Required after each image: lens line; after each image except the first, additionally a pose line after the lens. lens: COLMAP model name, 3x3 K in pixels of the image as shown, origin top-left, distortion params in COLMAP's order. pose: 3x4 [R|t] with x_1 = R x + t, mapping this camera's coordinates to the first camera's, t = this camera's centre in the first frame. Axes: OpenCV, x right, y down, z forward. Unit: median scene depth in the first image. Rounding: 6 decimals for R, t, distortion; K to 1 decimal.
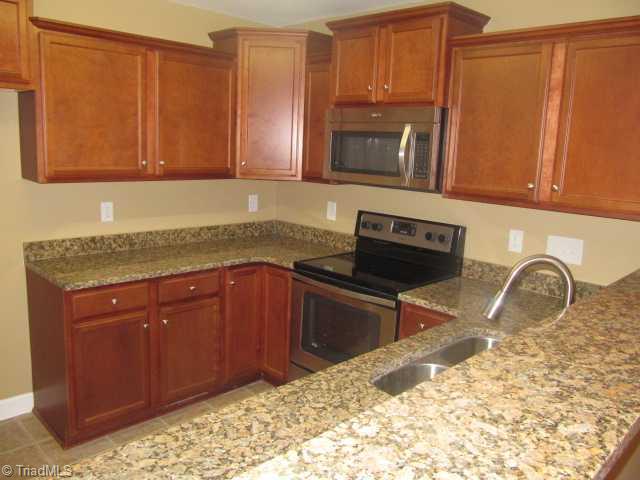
lens RADIAL K [[526.9, 0, 316.9], [0, 526.9, 237.0], [0, 0, 1]] dist [-0.038309, 0.003329]
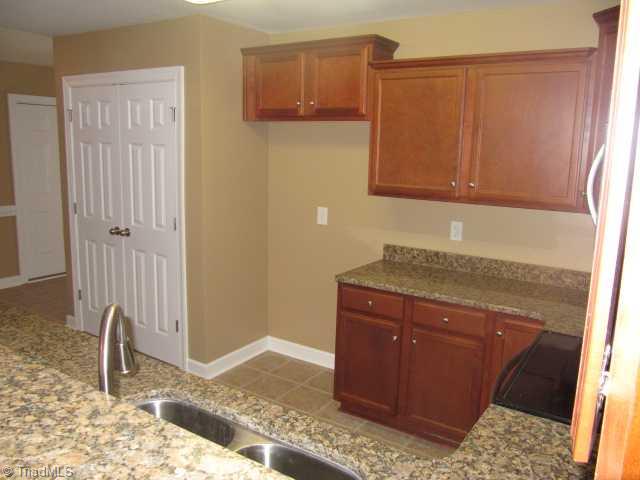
lens RADIAL K [[526.9, 0, 316.9], [0, 526.9, 237.0], [0, 0, 1]] dist [-0.038309, 0.003329]
pose [[0.193679, 0.129045, -0.972541, 0.589009], [-0.185940, 0.978173, 0.092763, -0.087194], [0.963283, 0.162868, 0.213446, 0.555135]]
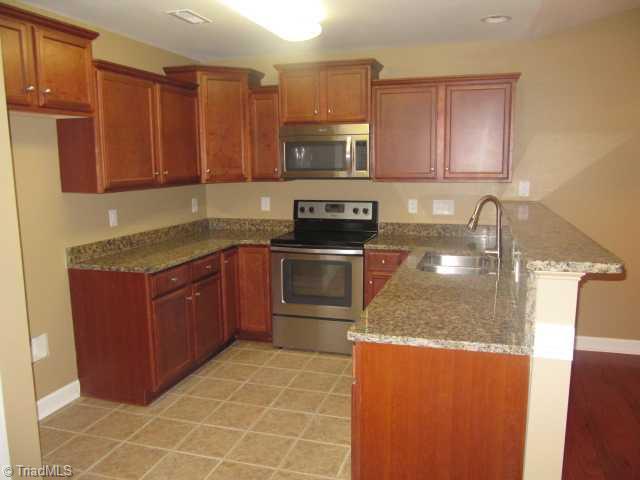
lens RADIAL K [[531.7, 0, 320.0], [0, 531.7, 240.0], [0, 0, 1]] dist [-0.031434, 0.000182]
pose [[0.883935, -0.121569, 0.451531, -0.570078], [0.128758, 0.991564, 0.014905, 0.046139], [-0.449534, 0.044963, 0.892131, -0.289448]]
